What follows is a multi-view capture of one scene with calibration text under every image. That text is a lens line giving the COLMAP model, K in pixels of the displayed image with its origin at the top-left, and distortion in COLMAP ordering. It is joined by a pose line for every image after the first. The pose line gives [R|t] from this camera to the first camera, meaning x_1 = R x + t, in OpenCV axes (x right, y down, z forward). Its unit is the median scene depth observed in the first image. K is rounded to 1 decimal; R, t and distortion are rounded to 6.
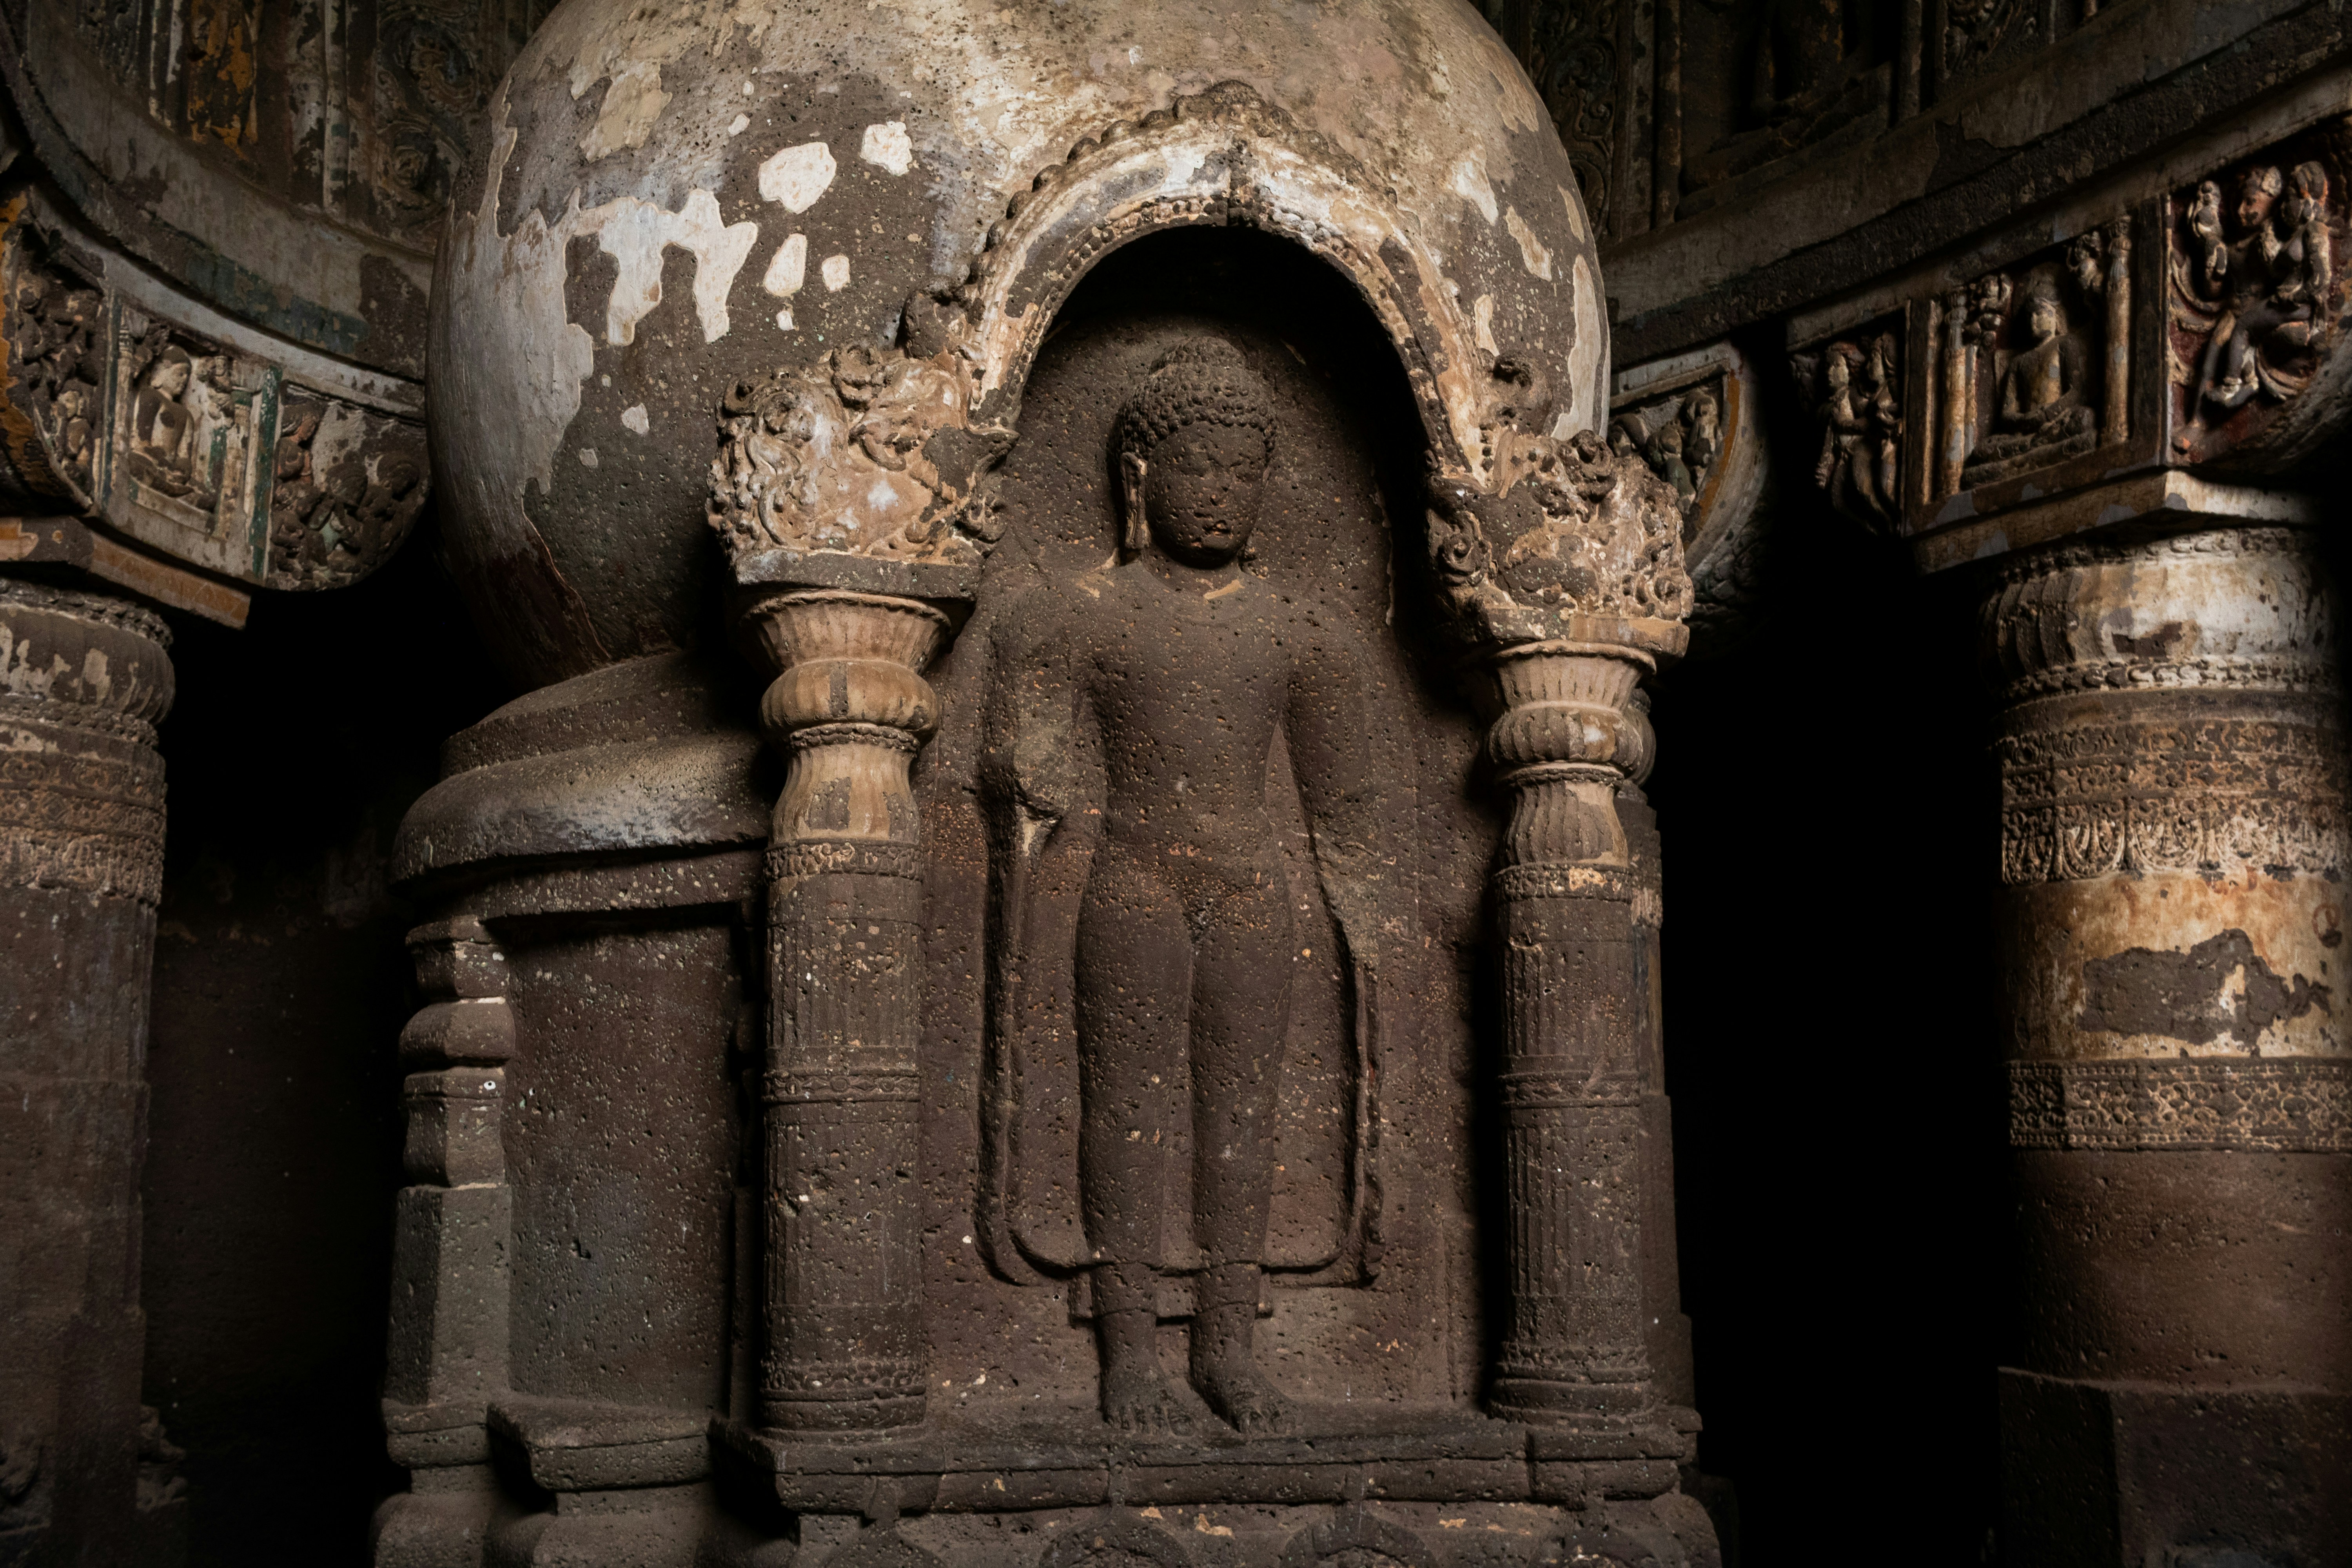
lens RADIAL K [[2371.9, 0, 1038.2], [0, 2371.9, 862.3], [0, 0, 1]] dist [0.008513, 0.020369]
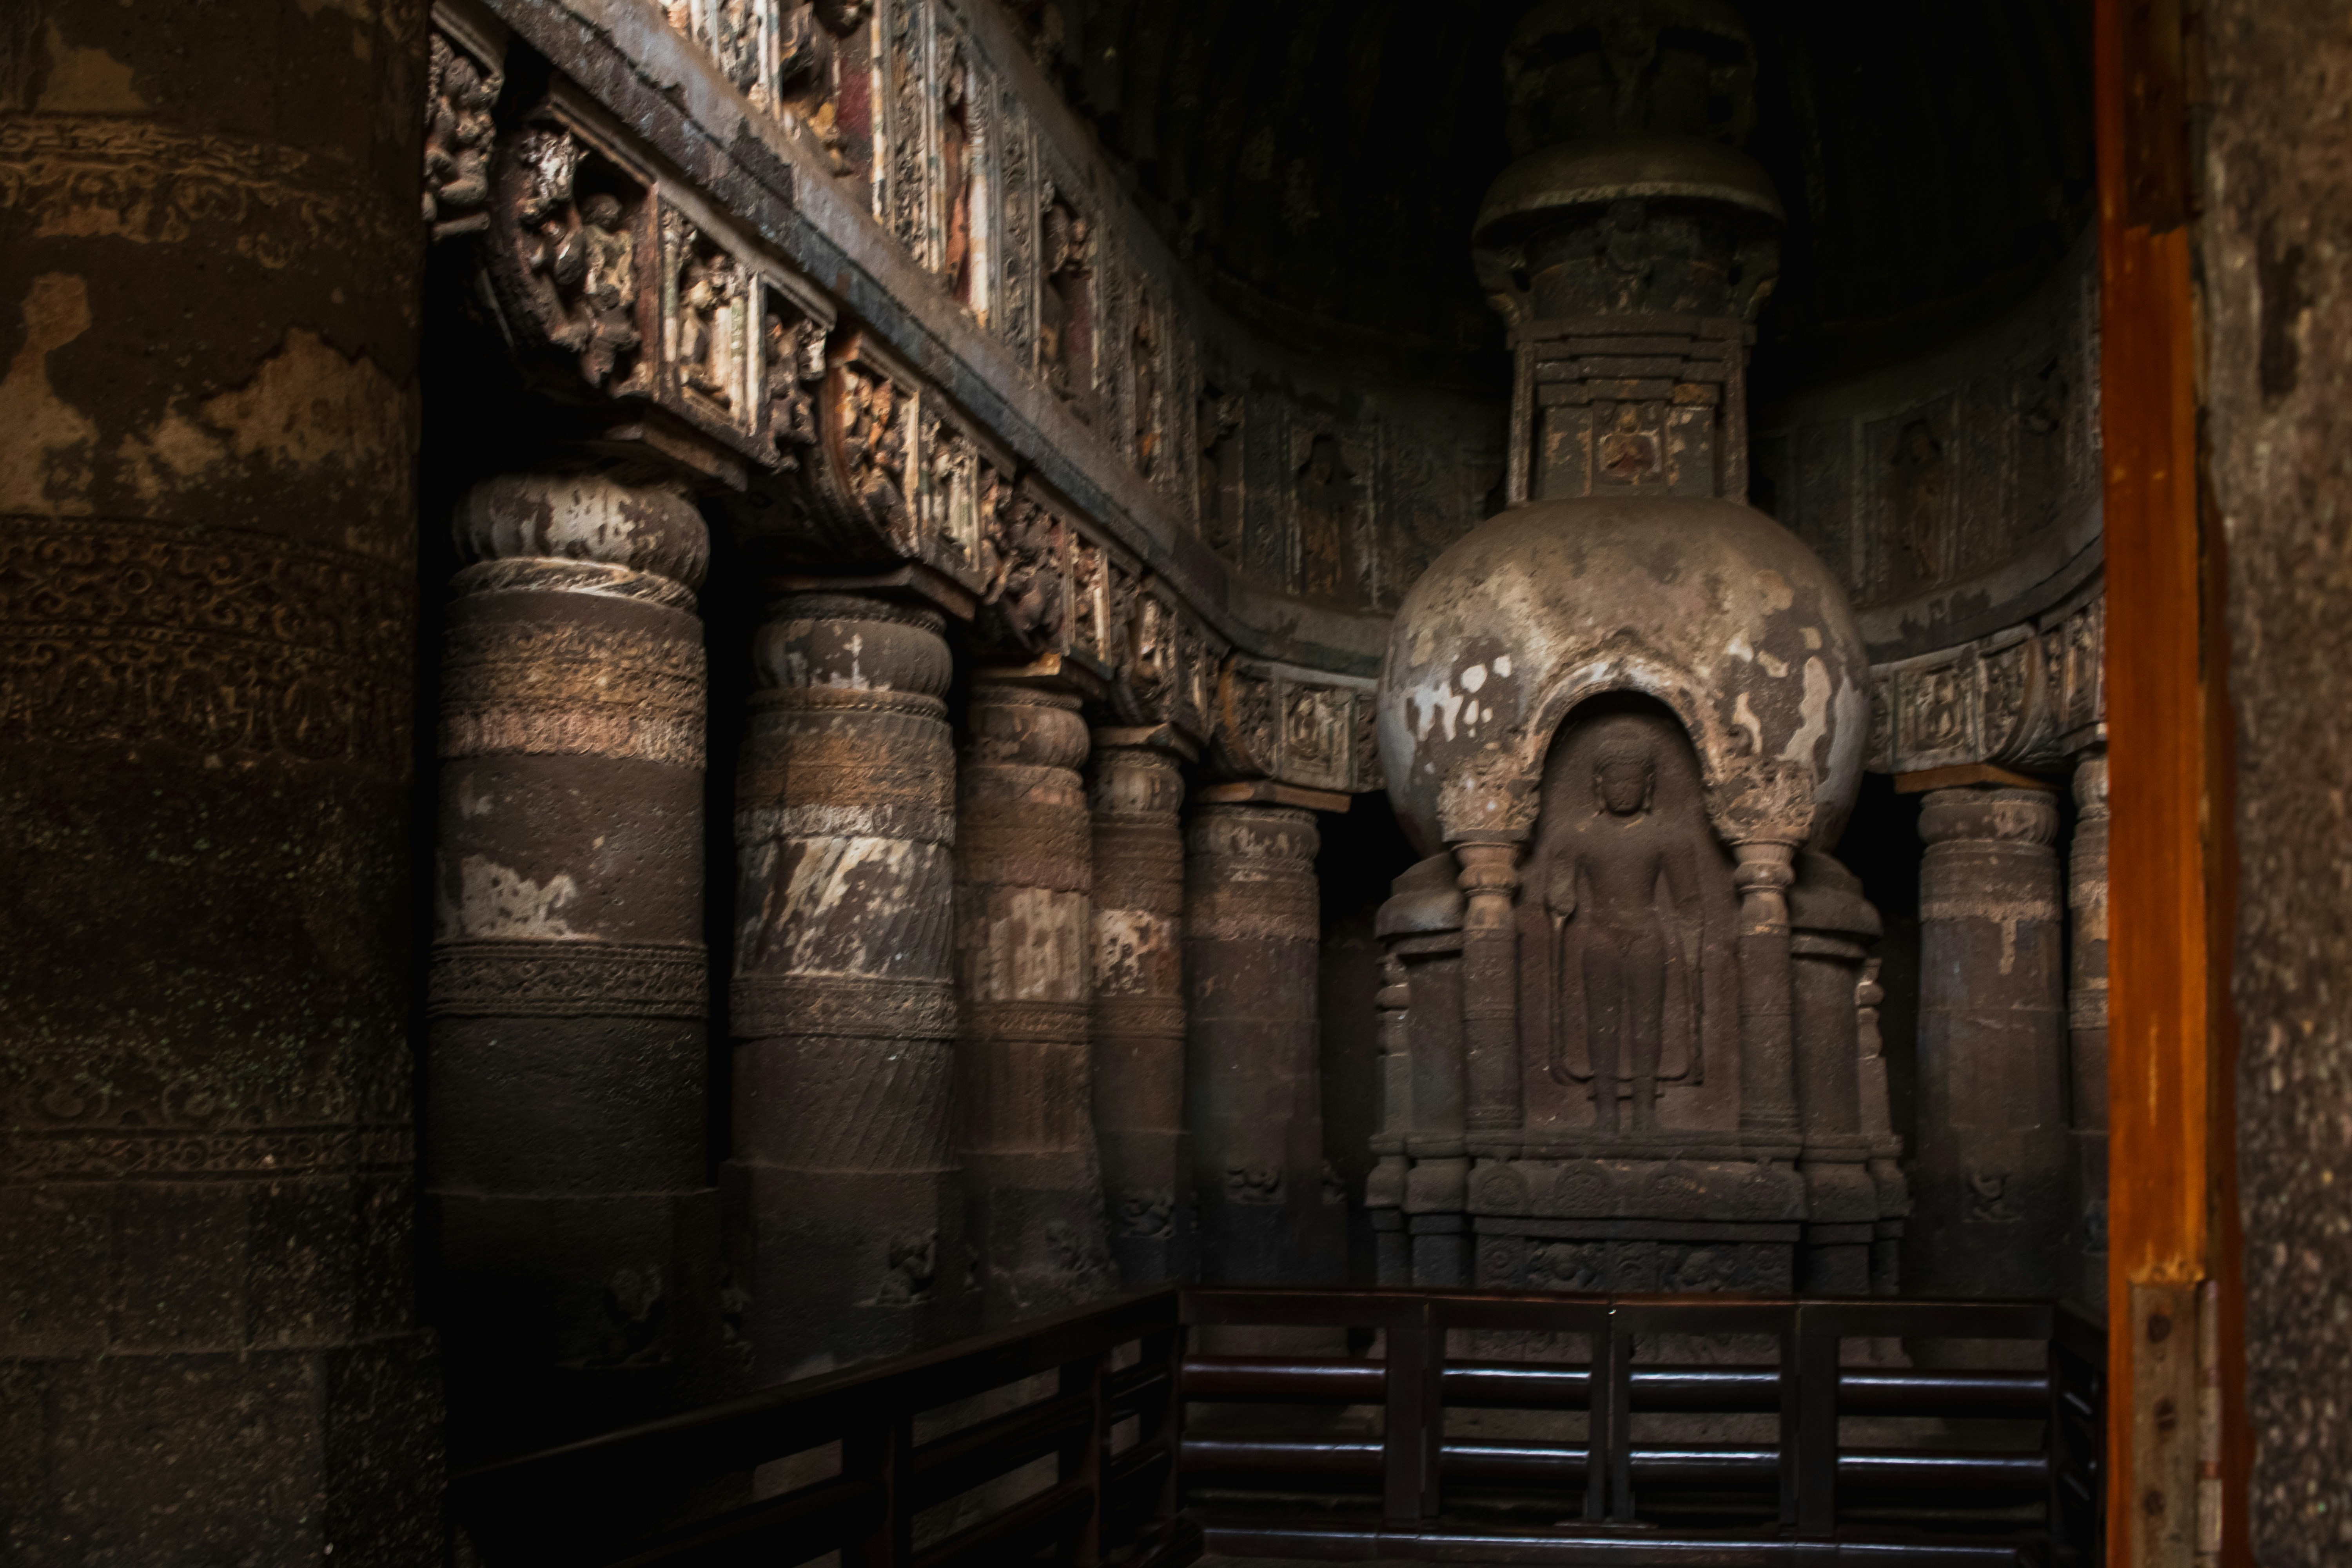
lens RADIAL K [[2691.2, 0, 1393.2], [0, 2691.2, 1156.9], [0, 0, 1]] dist [-0.082644, 0.093138]
pose [[0.911001, -0.002495, -0.412397, 1.022906], [0.061743, 0.989536, 0.130405, -0.147710], [0.407757, -0.144262, 0.901622, -1.779354]]
